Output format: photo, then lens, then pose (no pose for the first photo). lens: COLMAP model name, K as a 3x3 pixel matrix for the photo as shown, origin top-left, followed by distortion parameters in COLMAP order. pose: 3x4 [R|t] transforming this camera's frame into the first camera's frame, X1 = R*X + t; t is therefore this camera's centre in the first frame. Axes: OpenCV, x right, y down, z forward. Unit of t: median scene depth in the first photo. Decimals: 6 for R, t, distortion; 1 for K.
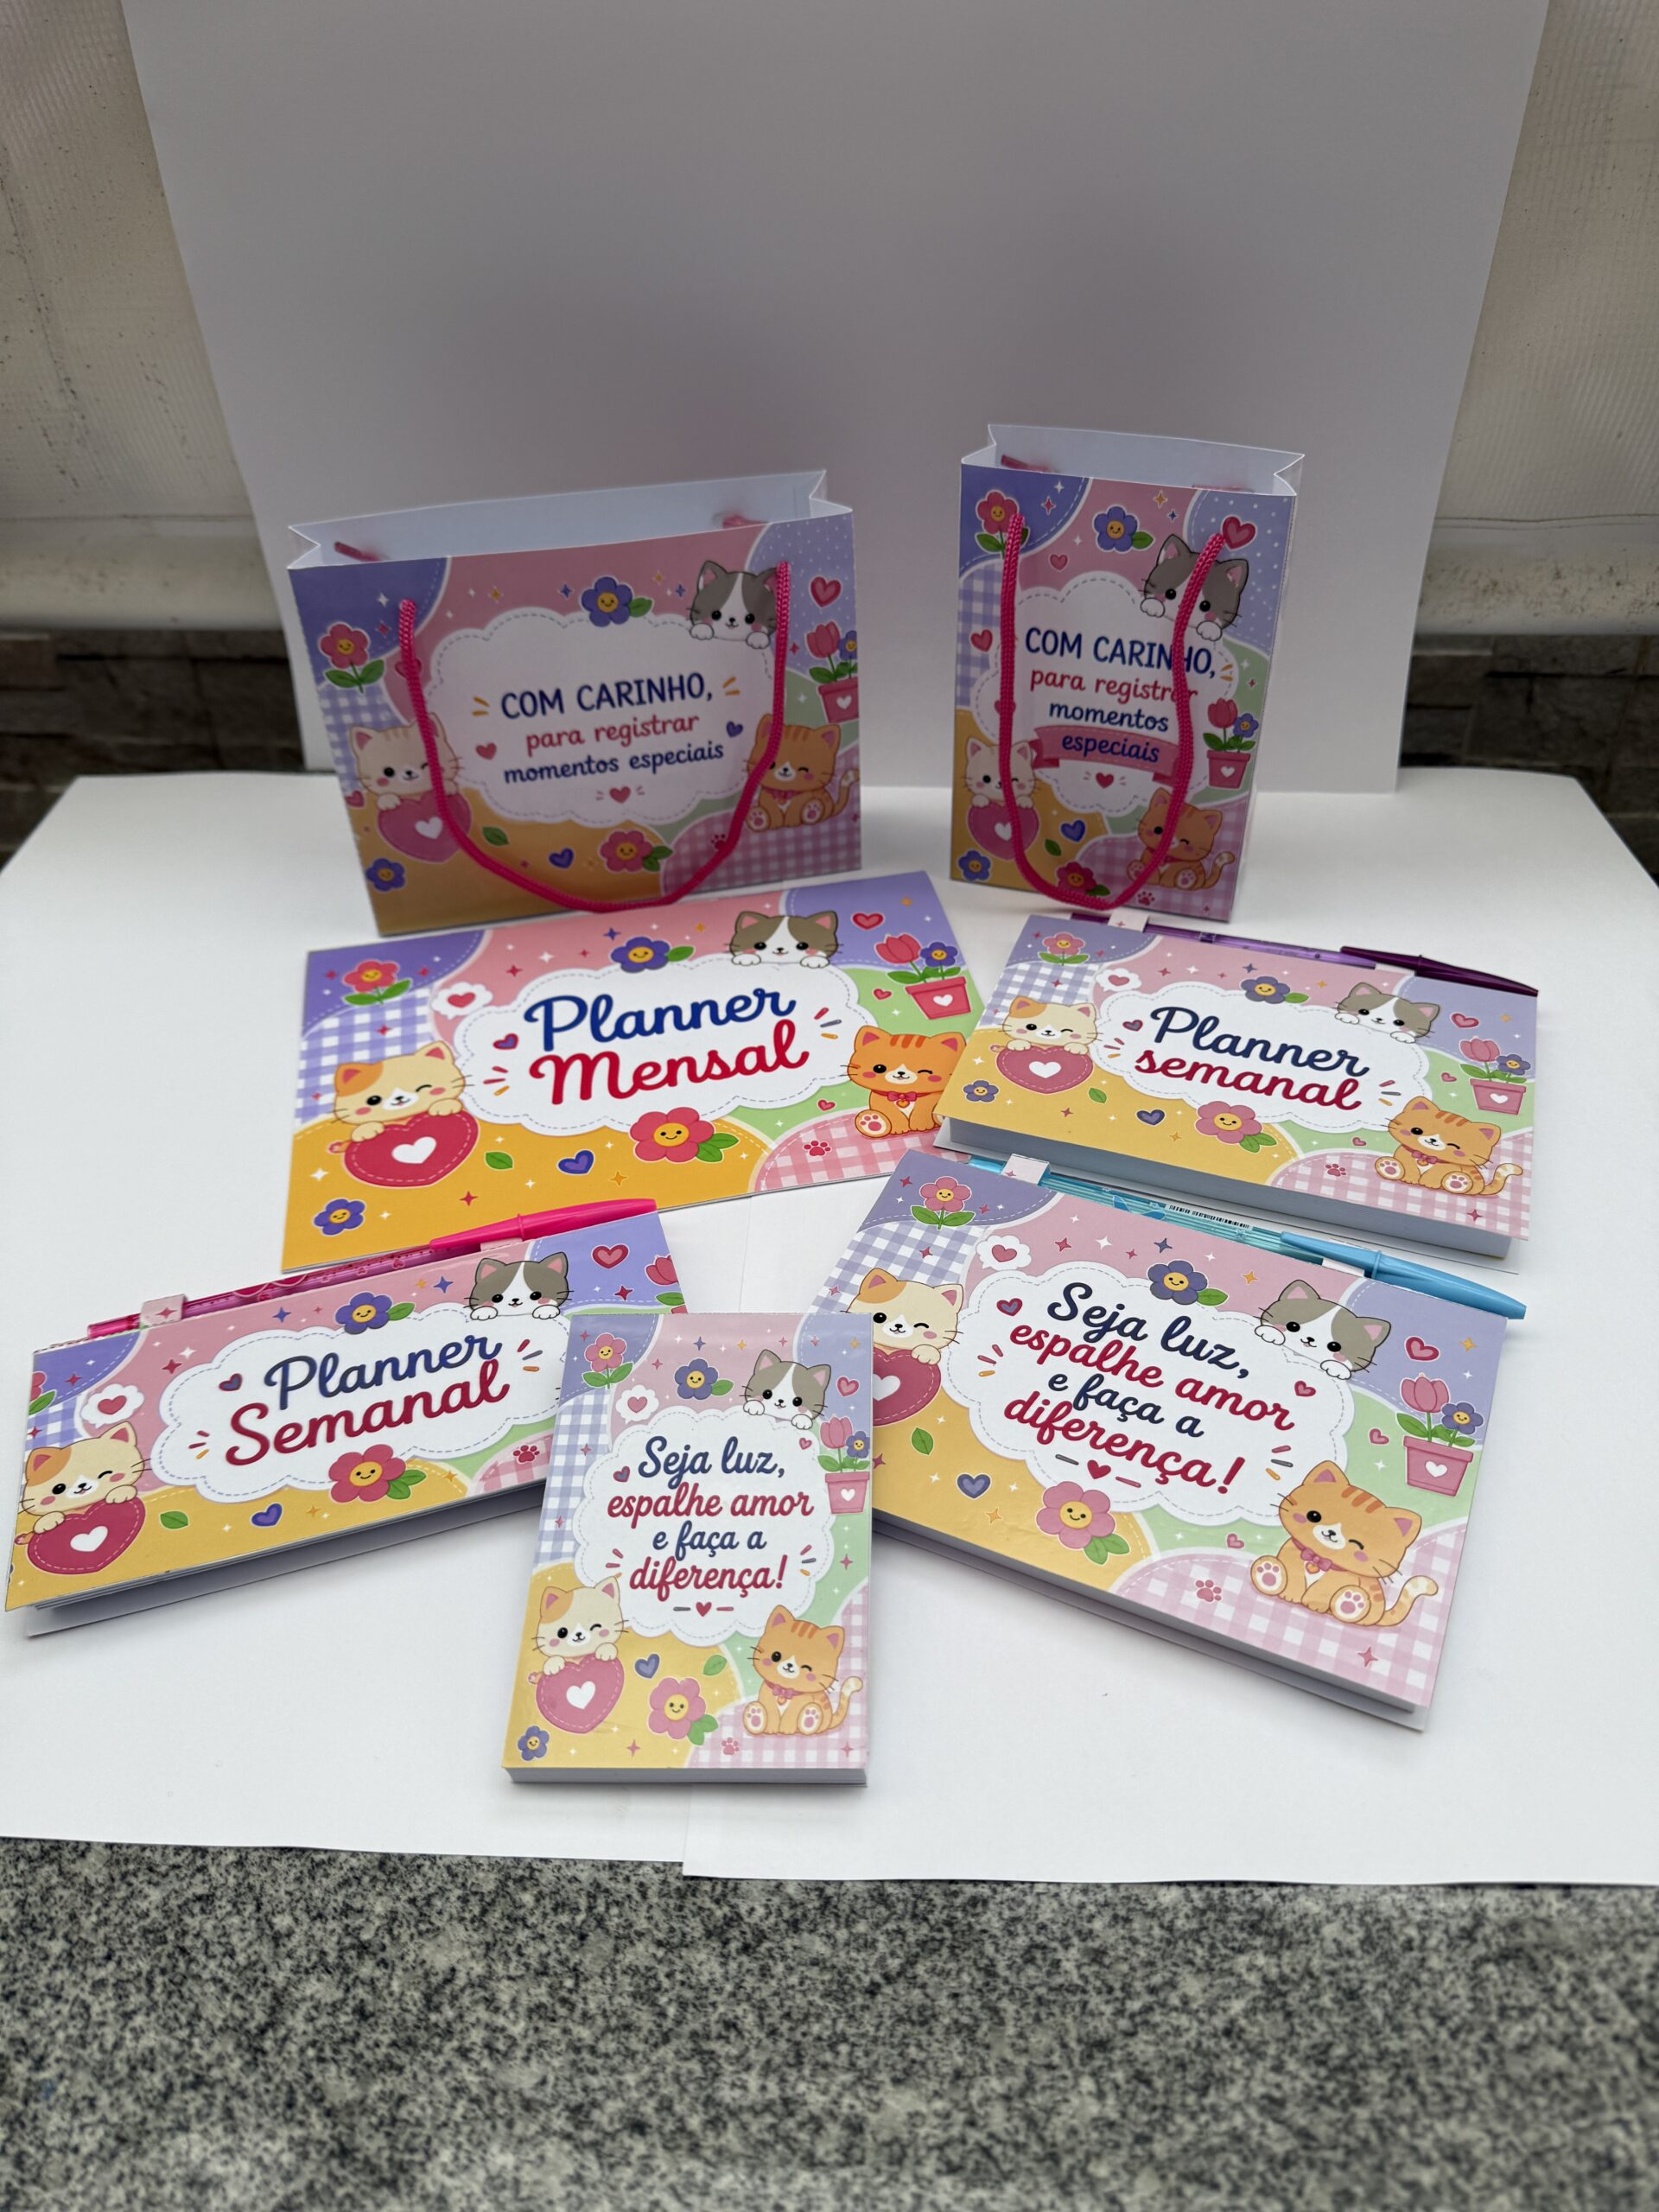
lens RADIAL K [[1623.8, 0, 834.0], [0, 1623.8, 1099.1], [0, 0, 1]] dist [-0.001181, -0.008025]
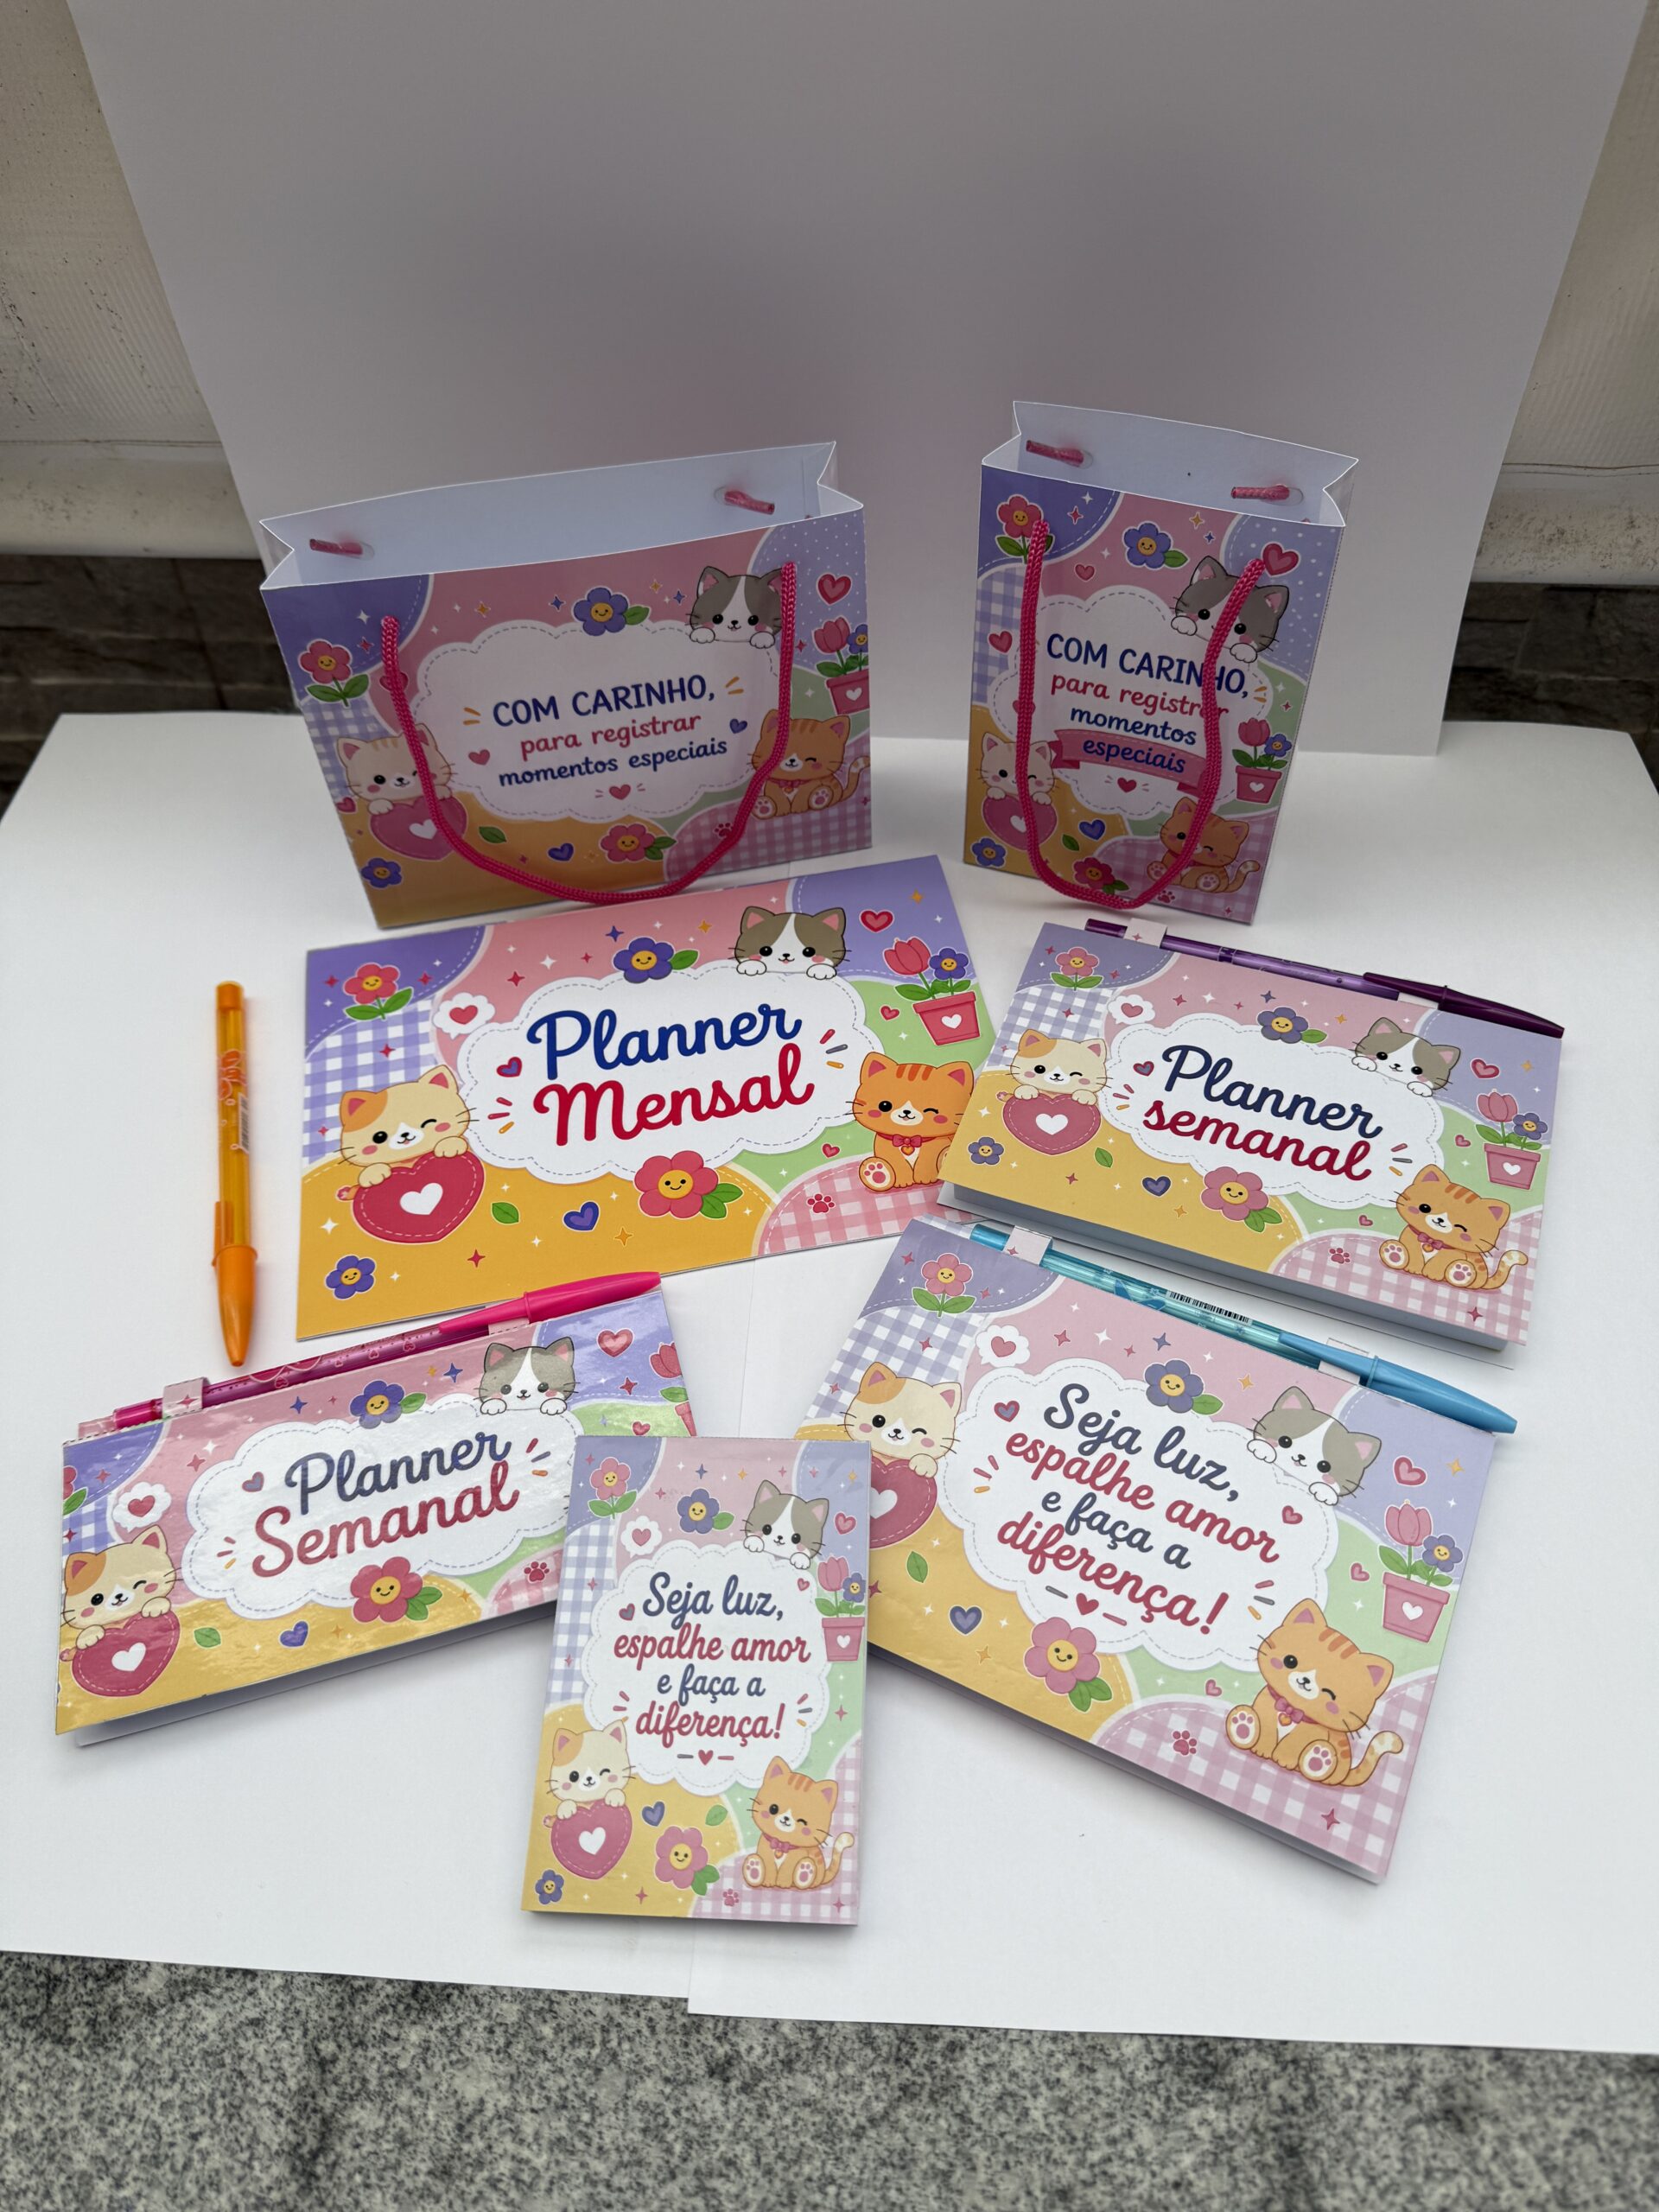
lens RADIAL K [[1611.5, 0, 818.6], [0, 1611.5, 1101.2], [0, 0, 1]] dist [-0.007465, -0.005704]
pose [[0.999722, 0.008001, -0.022183, 0.009543], [-0.003559, 0.981103, 0.193454, -0.220903], [0.023312, -0.193322, 0.980858, 0.037156]]
